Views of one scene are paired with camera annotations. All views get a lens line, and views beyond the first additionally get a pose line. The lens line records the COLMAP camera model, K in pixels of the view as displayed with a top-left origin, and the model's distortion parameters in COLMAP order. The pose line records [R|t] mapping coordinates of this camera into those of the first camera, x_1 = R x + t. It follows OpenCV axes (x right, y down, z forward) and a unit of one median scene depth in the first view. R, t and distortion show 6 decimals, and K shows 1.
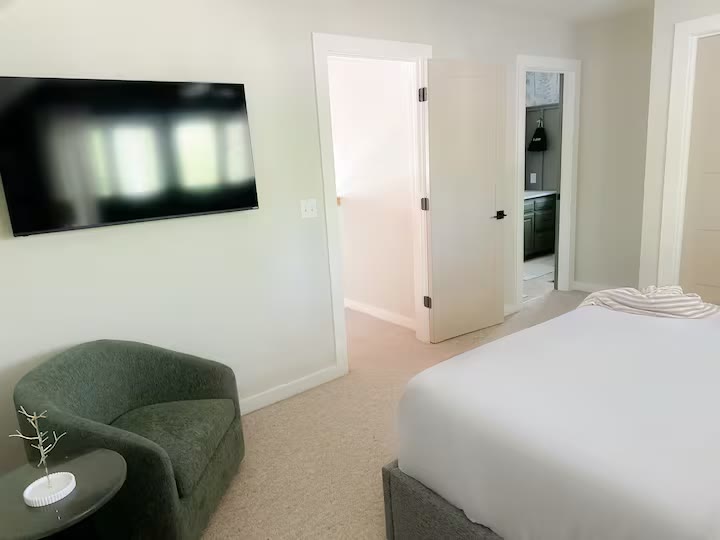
lens RADIAL K [[518.9, 0, 360.0], [0, 518.9, 270.0], [0, 0, 1]] dist [0.113563, -0.136333]
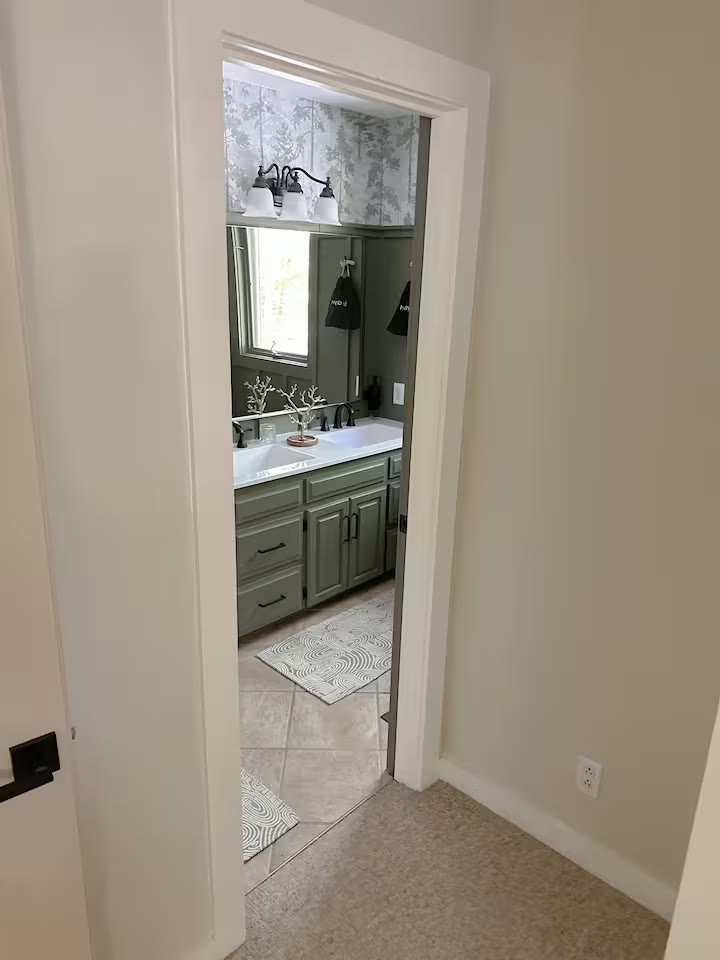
lens RADIAL K [[678.8, 0, 338.2], [0, 678.8, 479.0], [0, 0, 1]] dist [0.175674, -0.250362]
pose [[0.988937, 0.049264, 0.139913, 0.215363], [-0.059502, 0.995774, 0.069958, -0.149784], [-0.135875, -0.077509, 0.987689, 0.461622]]
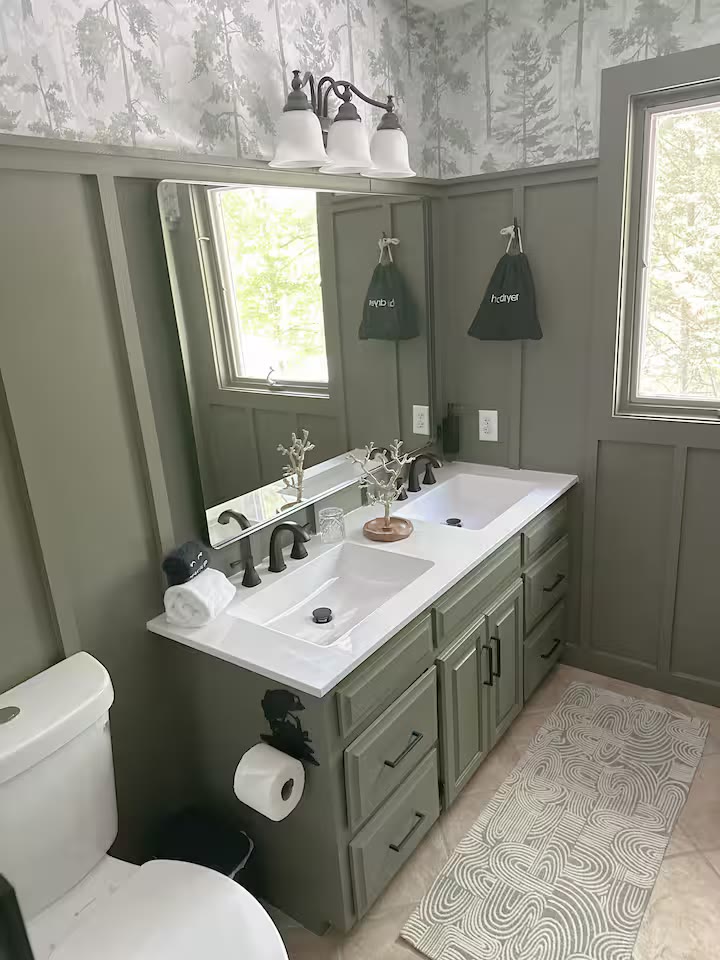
lens RADIAL K [[691.8, 0, 360.0], [0, 691.8, 480.0], [0, 0, 1]] dist [0.113563, -0.136333]
pose [[0.959477, -0.088554, 0.267512, 0.159502], [0.071033, 0.994688, 0.074499, -0.190658], [-0.272688, -0.052478, 0.960670, 0.678981]]
